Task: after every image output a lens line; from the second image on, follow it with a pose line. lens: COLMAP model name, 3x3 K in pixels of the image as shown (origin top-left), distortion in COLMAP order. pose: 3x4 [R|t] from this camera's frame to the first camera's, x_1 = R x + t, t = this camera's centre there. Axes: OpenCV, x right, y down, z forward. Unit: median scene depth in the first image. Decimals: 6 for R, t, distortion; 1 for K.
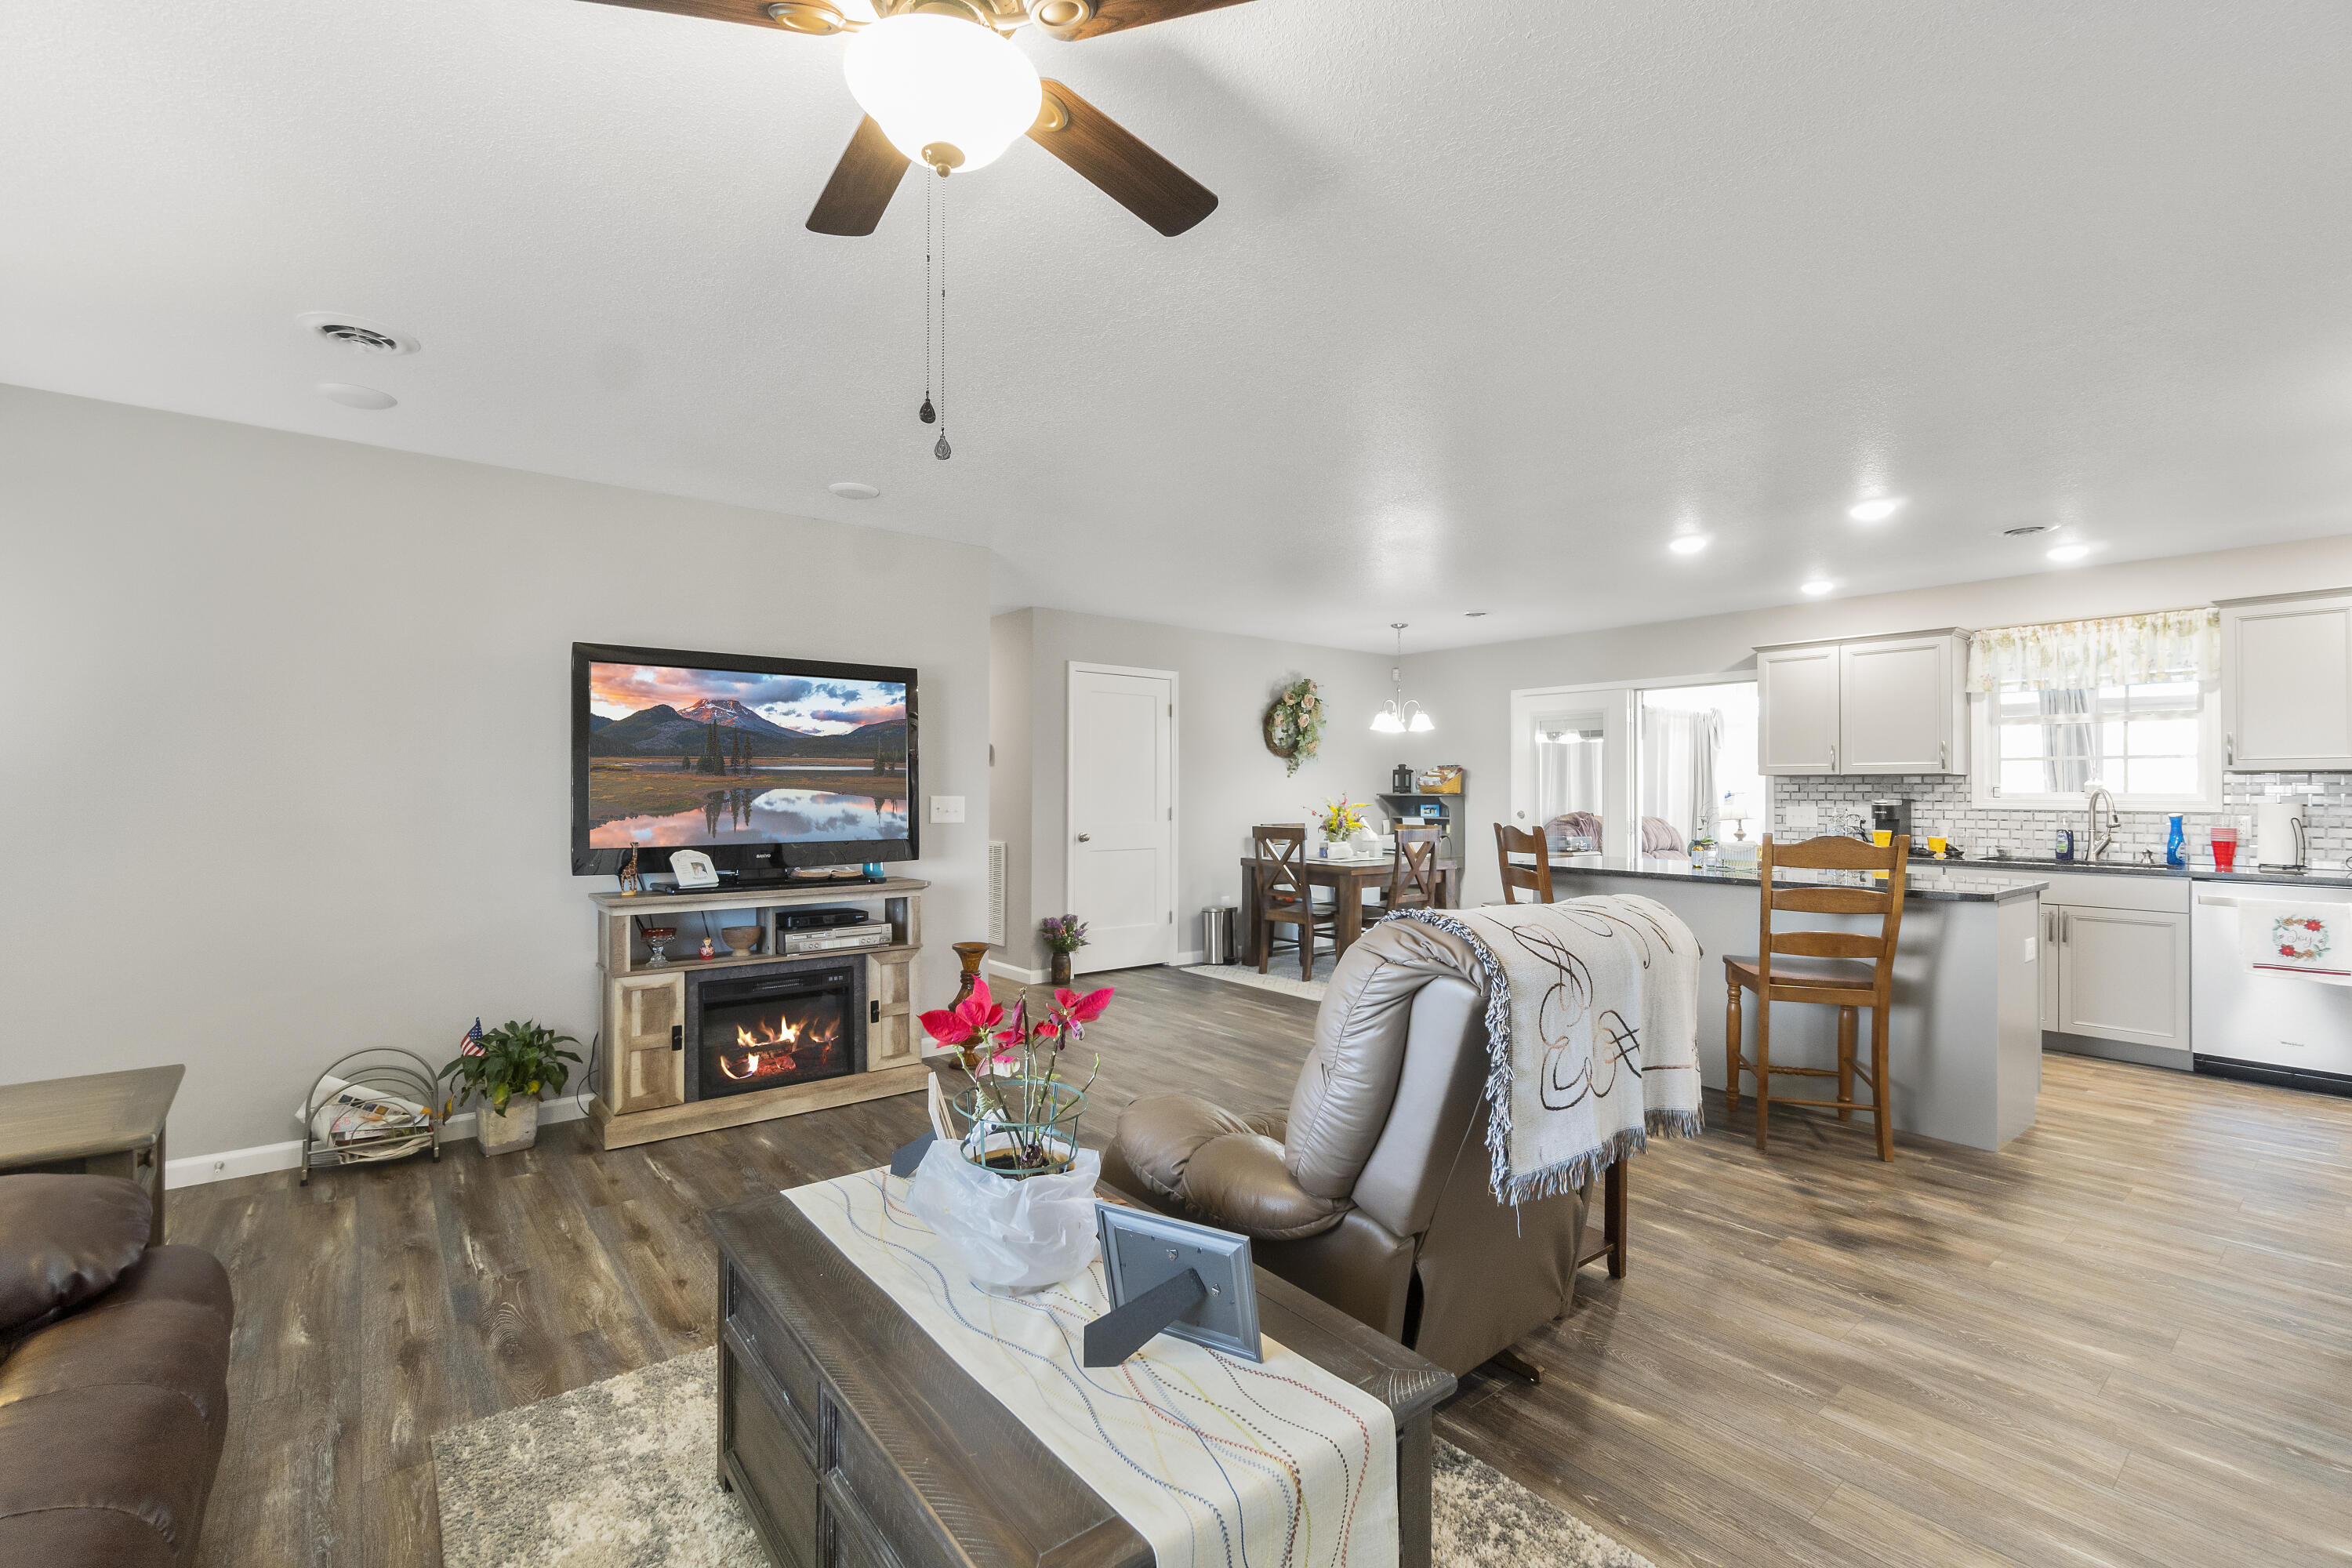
lens RADIAL K [[1025.1, 0, 1183.1], [0, 1025.1, 787.5], [0, 0, 1]] dist [-0.005489, 0.002283]
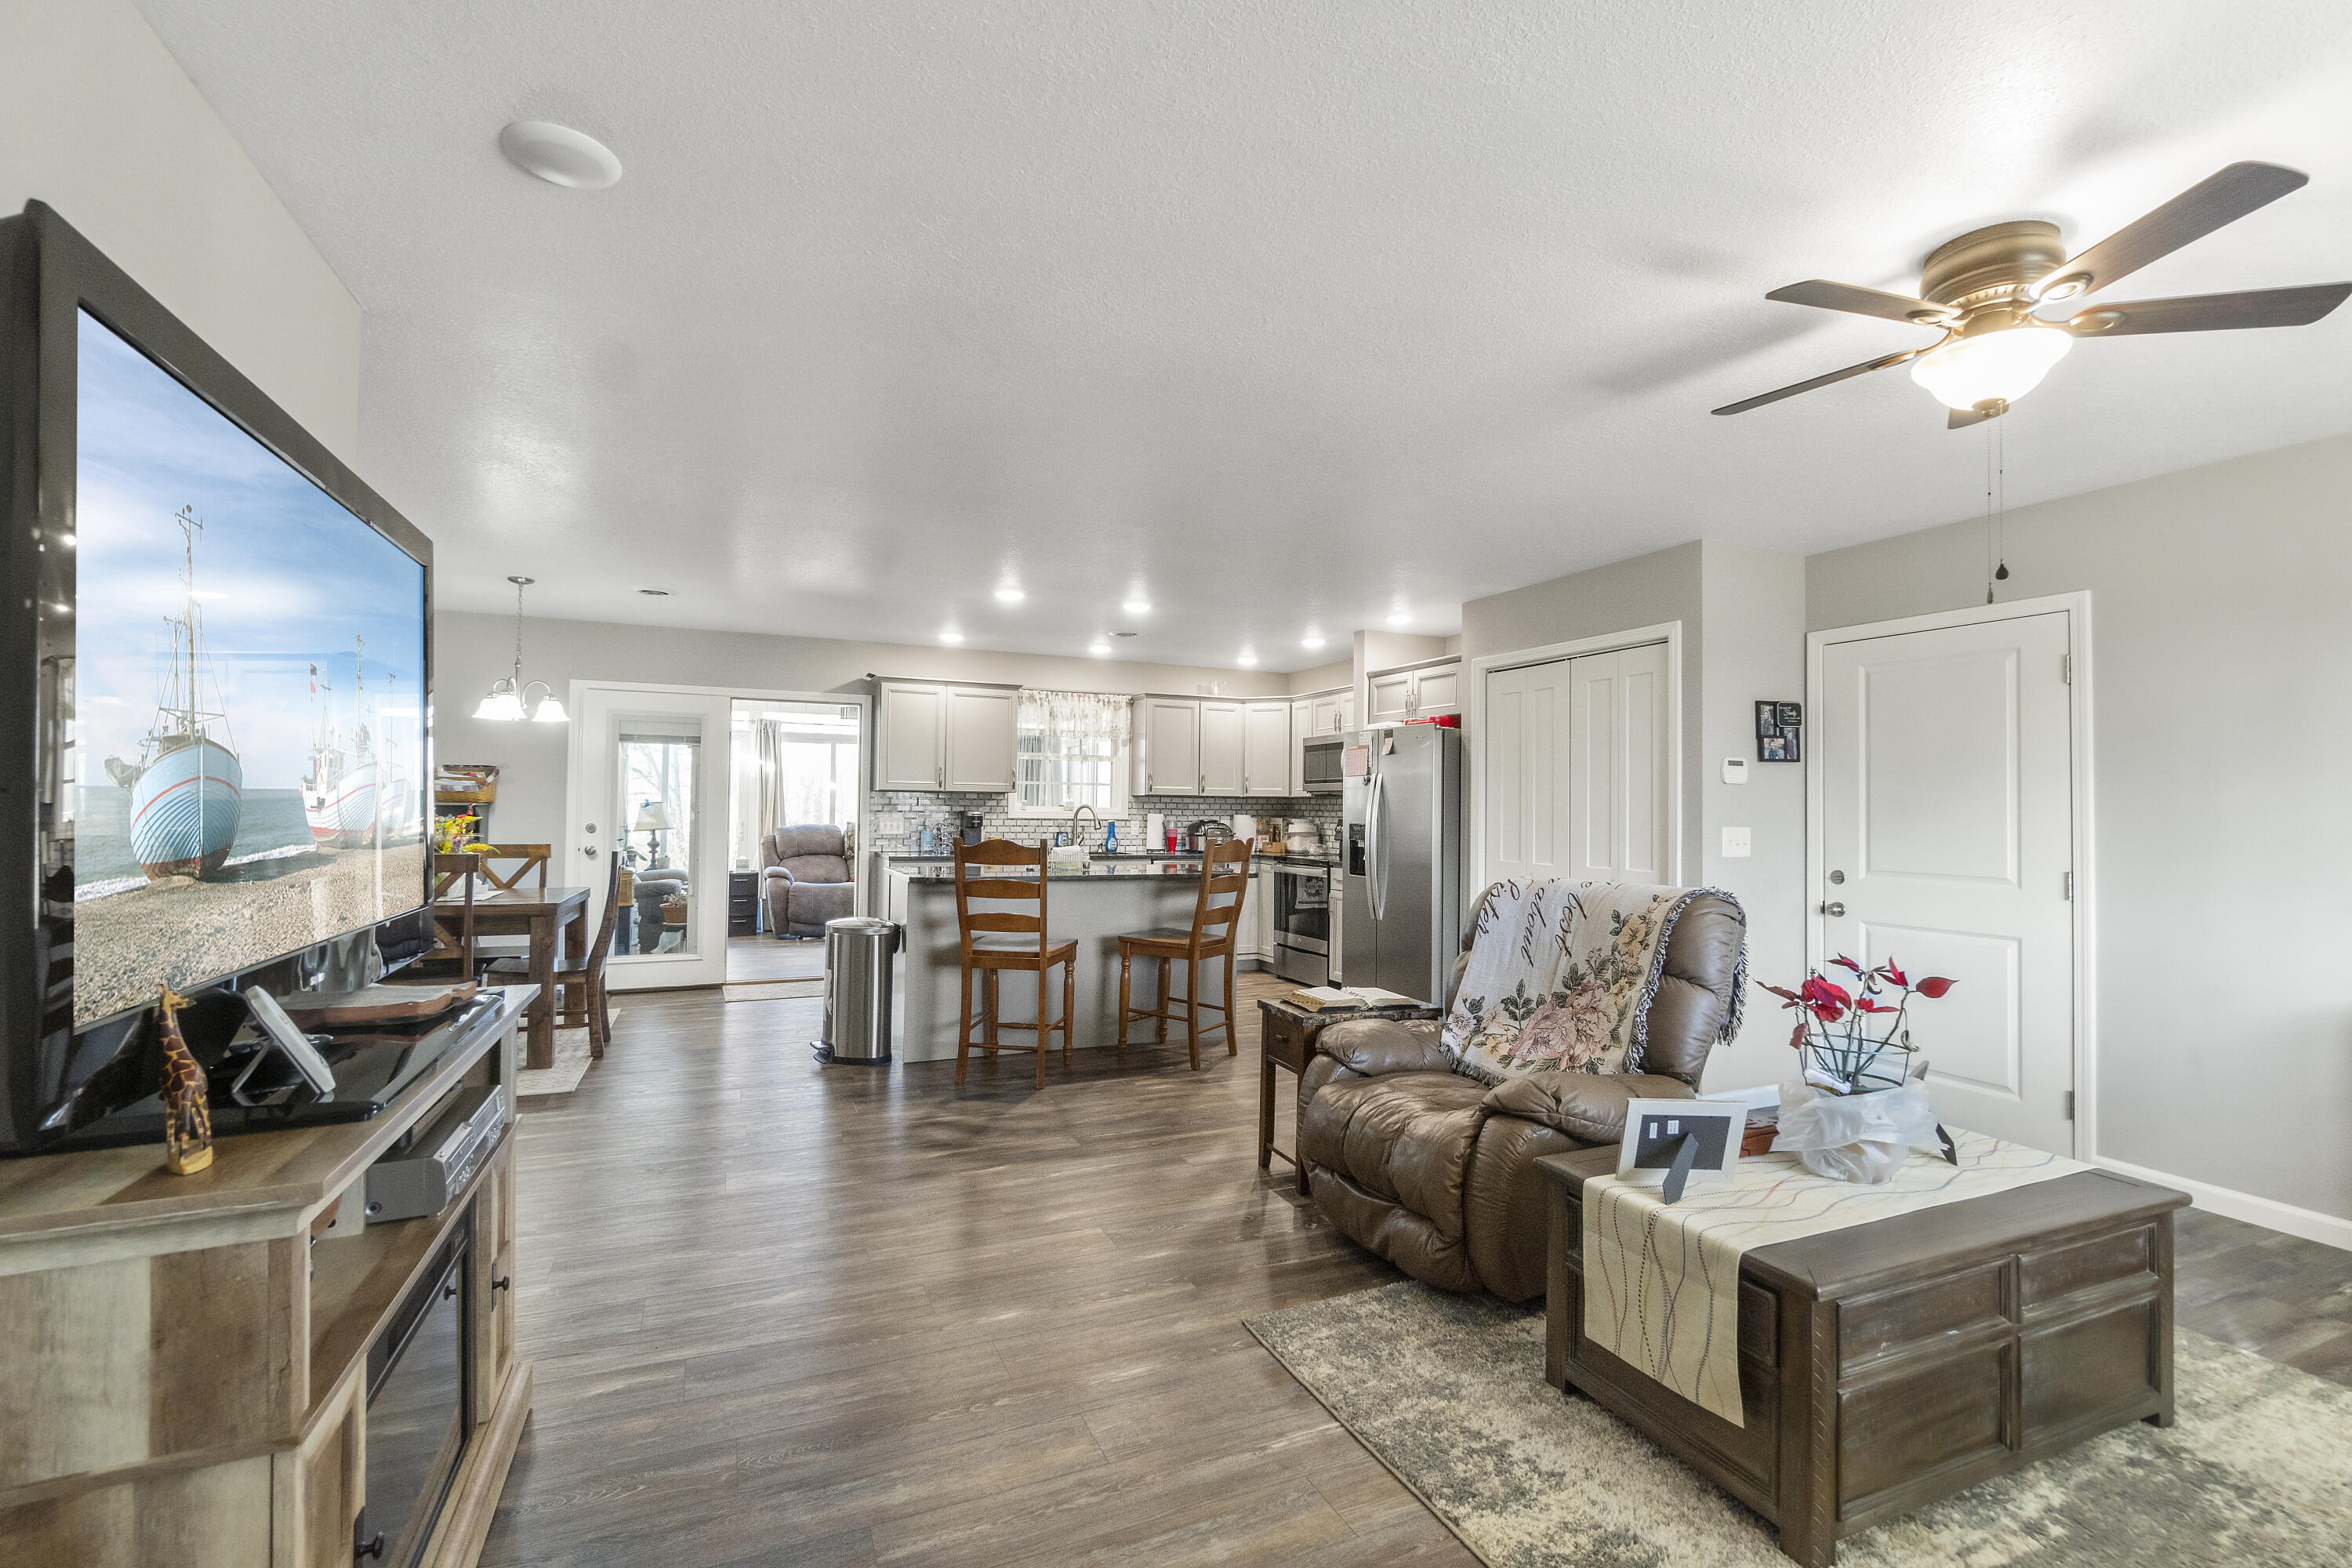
lens RADIAL K [[1025.1, 0, 1164.7], [0, 1025.1, 786.7], [0, 0, 1]] dist [-0.005489, 0.002283]
pose [[0.269042, 0.022925, 0.962856, -0.486297], [-0.016272, 0.999682, -0.019255, 0.001489], [-0.962991, -0.010487, 0.269330, 0.430603]]
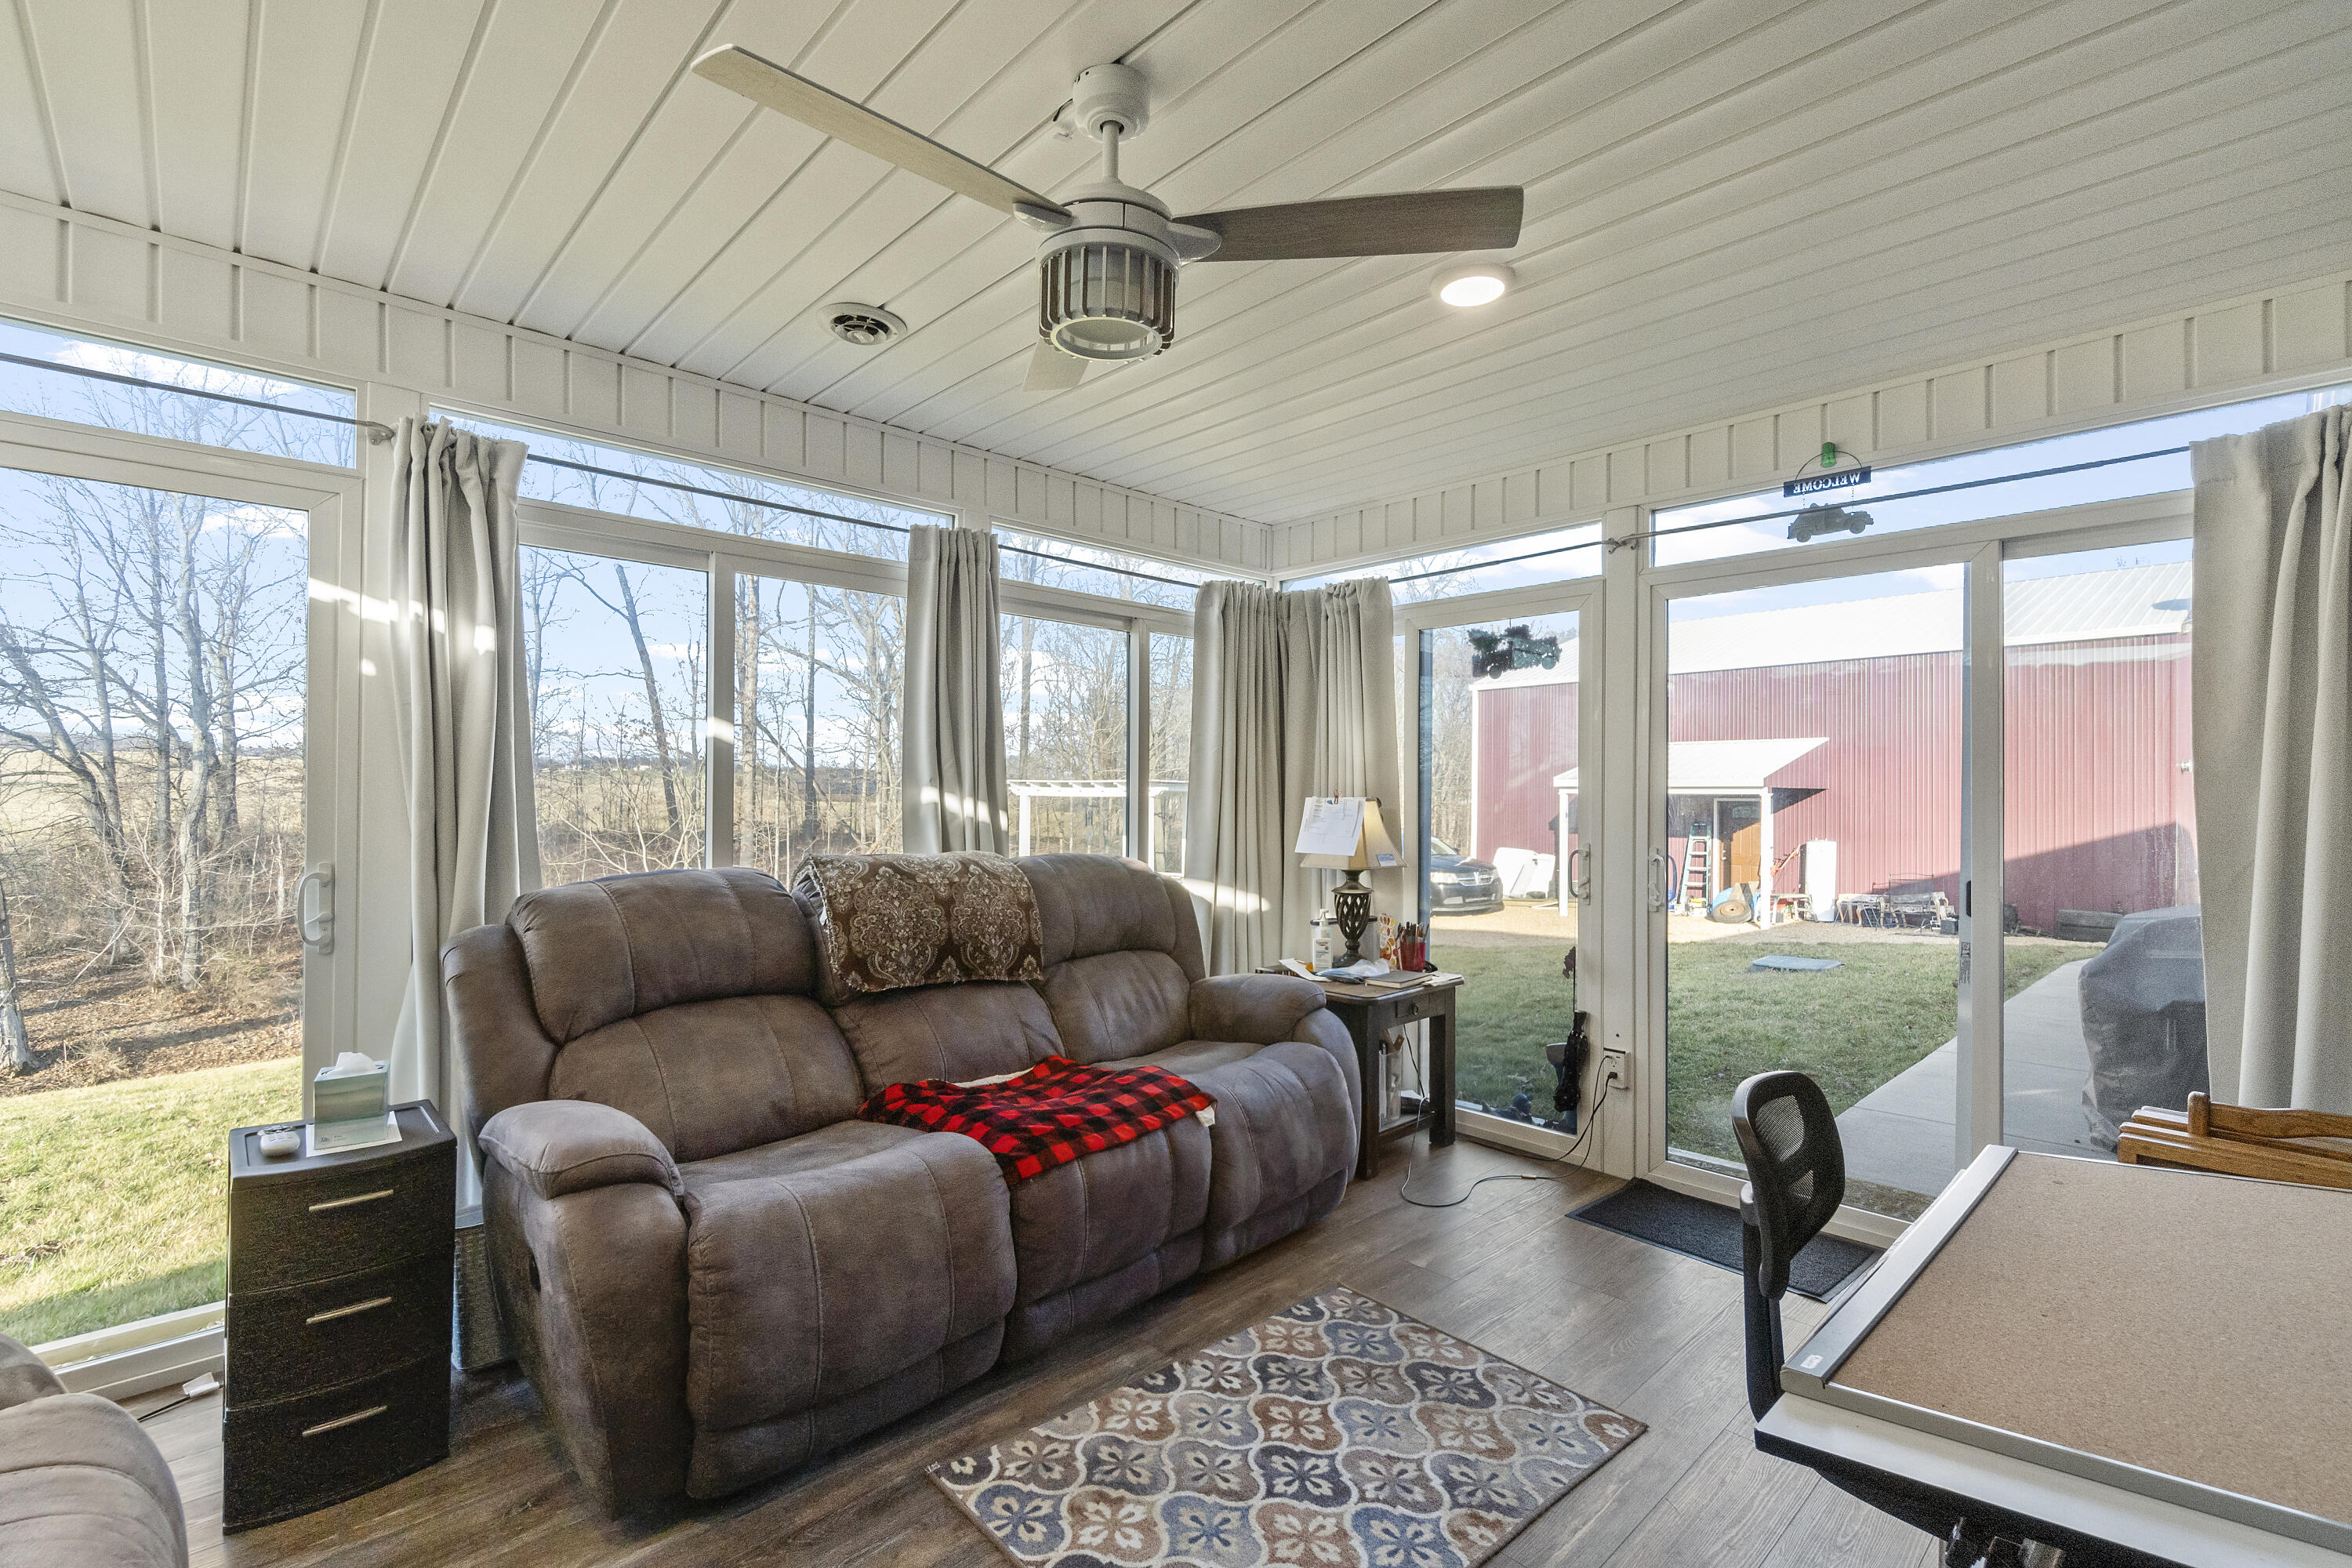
lens RADIAL K [[1025.1, 0, 1171.9], [0, 1025.1, 785.5], [0, 0, 1]] dist [-0.005489, 0.002283]
pose [[-0.067230, 0.003745, 0.997730, 0.625986], [-0.006176, 0.999972, -0.004169, 0.004941], [-0.997718, -0.006443, -0.067205, 1.329633]]
